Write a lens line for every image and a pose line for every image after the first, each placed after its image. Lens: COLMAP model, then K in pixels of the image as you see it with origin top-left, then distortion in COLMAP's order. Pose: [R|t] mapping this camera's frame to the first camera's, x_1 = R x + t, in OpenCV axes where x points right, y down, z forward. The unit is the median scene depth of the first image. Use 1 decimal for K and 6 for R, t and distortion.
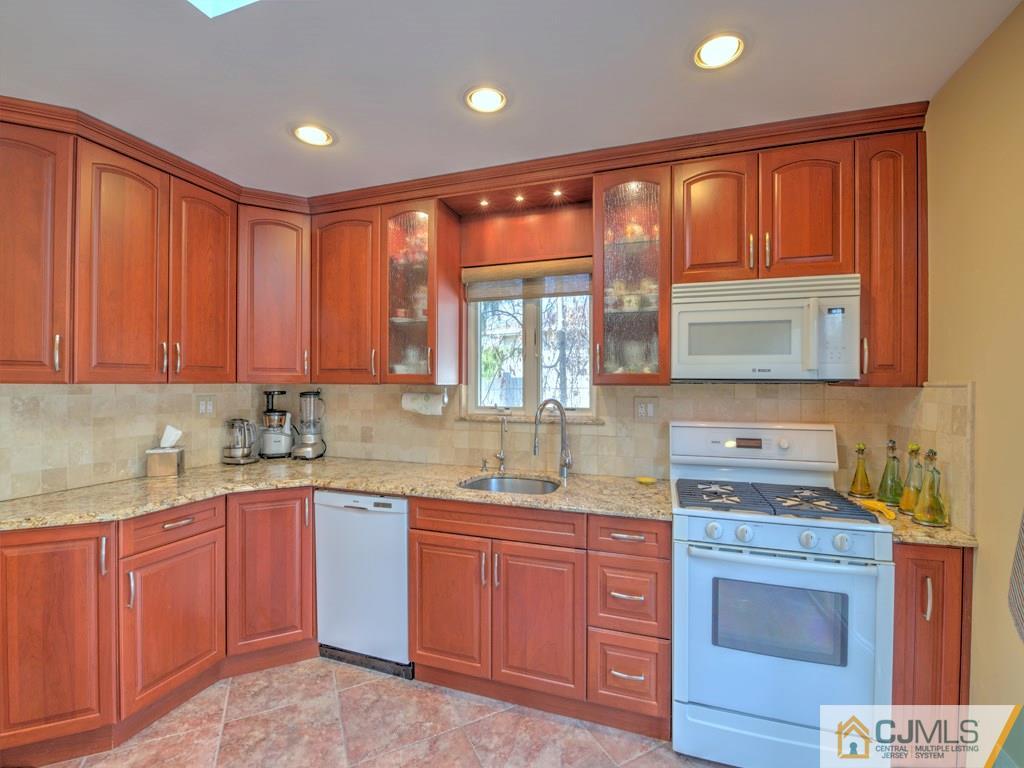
lens RADIAL K [[448.5, 0, 513.6], [0, 448.5, 383.5], [0, 0, 1]] dist [-0.006441, -0.004322]
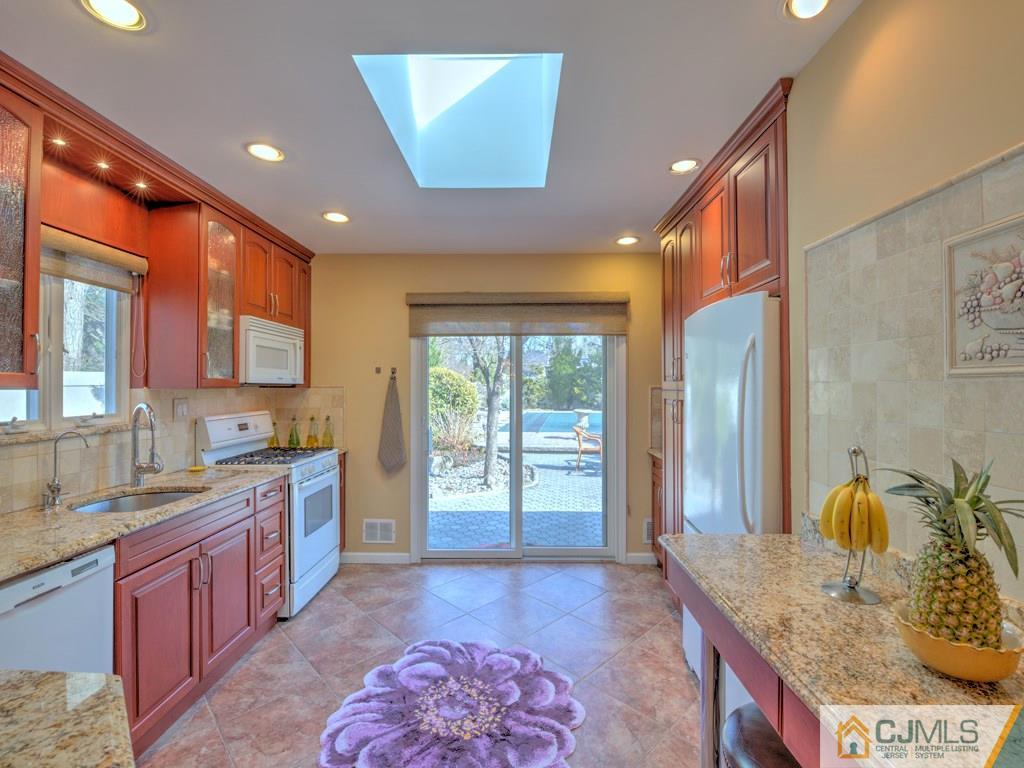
lens RADIAL K [[448.5, 0, 507.4], [0, 448.5, 381.6], [0, 0, 1]] dist [-0.006441, -0.004322]
pose [[-0.286178, 0.004265, 0.958167, -1.132415], [-0.000962, 0.999988, -0.004738, -0.009417], [-0.958176, -0.002278, -0.286171, 0.583410]]
